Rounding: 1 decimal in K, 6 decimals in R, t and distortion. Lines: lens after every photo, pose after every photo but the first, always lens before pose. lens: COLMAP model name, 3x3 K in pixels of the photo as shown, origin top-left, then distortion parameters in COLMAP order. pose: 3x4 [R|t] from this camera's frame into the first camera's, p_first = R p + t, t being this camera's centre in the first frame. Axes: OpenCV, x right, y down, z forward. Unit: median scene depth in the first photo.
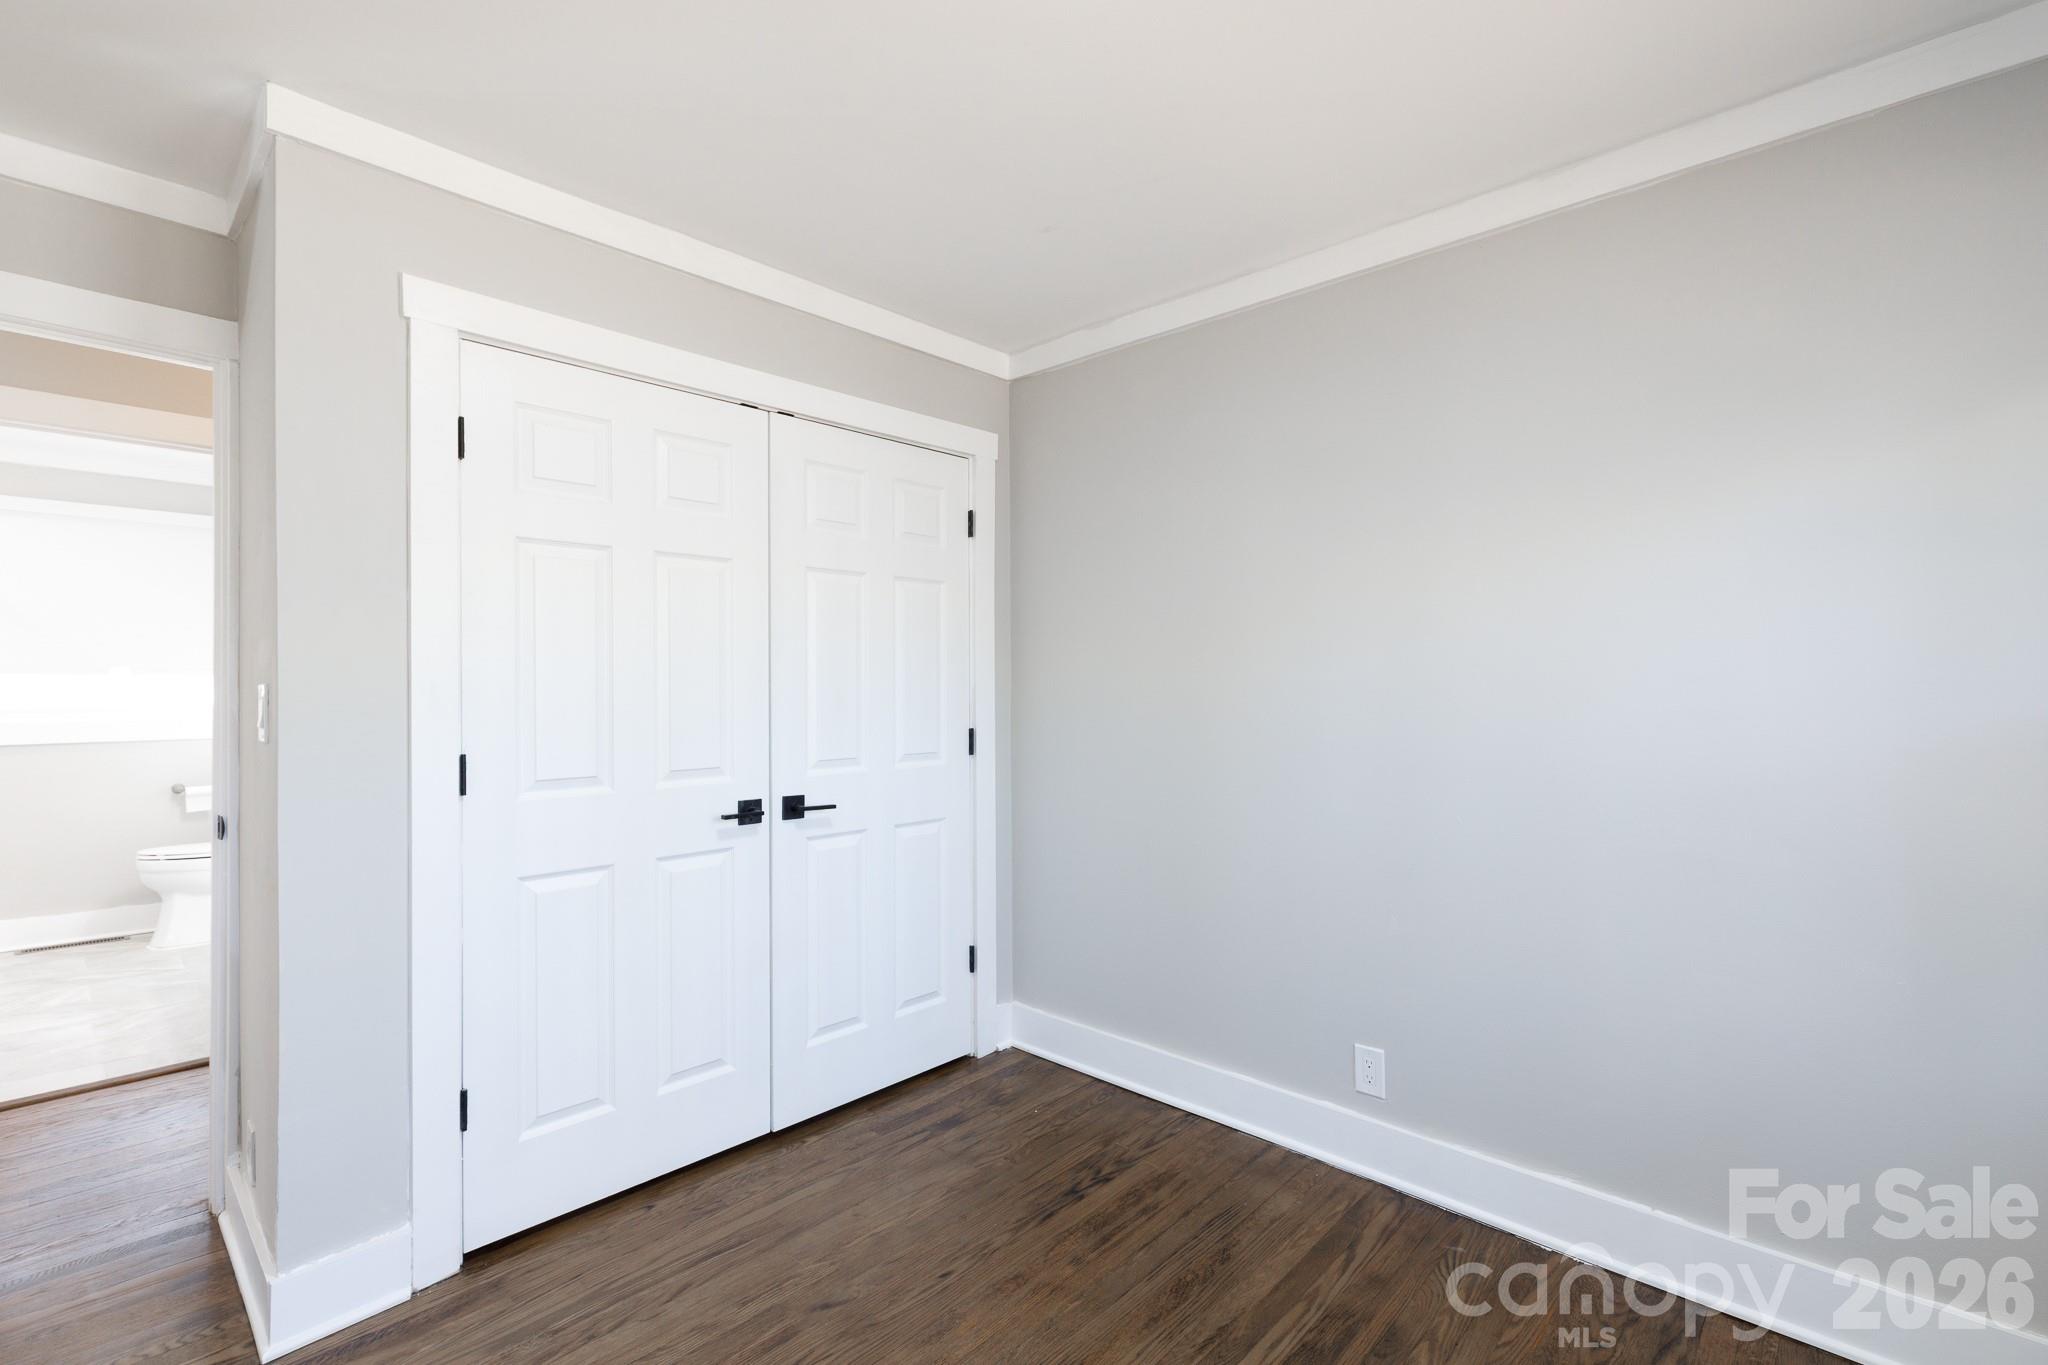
lens RADIAL K [[905.5, 0, 1027.0], [0, 905.5, 680.9], [0, 0, 1]] dist [0.006618, 0.000066]
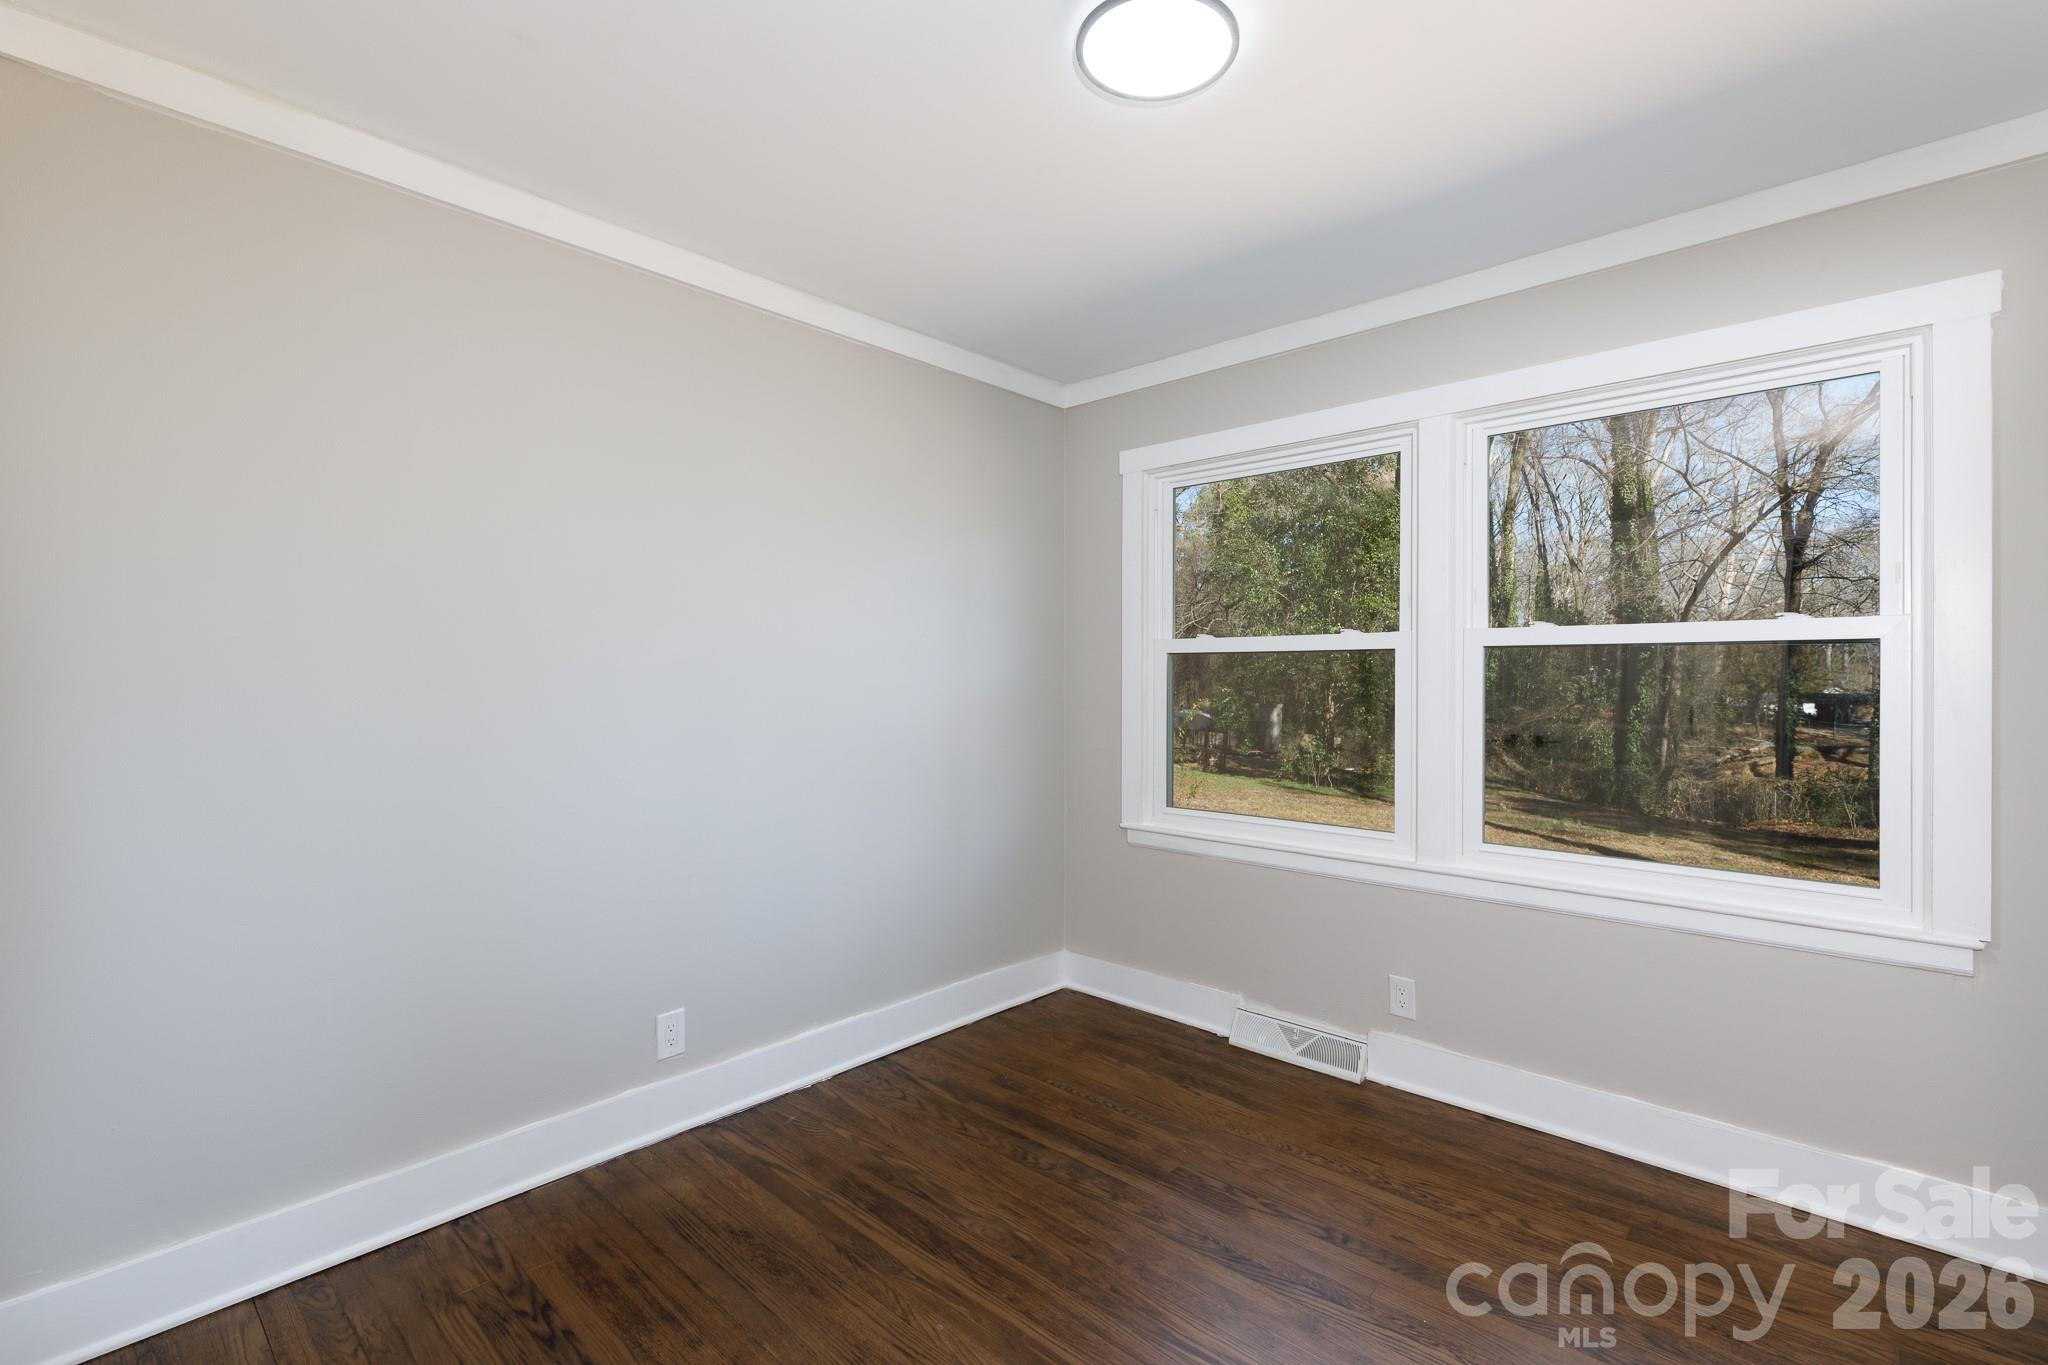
lens RADIAL K [[905.5, 0, 1020.6], [0, 905.5, 670.8], [0, 0, 1]] dist [0.006618, 0.000066]
pose [[0.028086, 0.000506, 0.999605, -0.742720], [-0.003366, 0.999994, -0.000412, 0.008504], [-0.999600, -0.003353, 0.028087, 0.633855]]
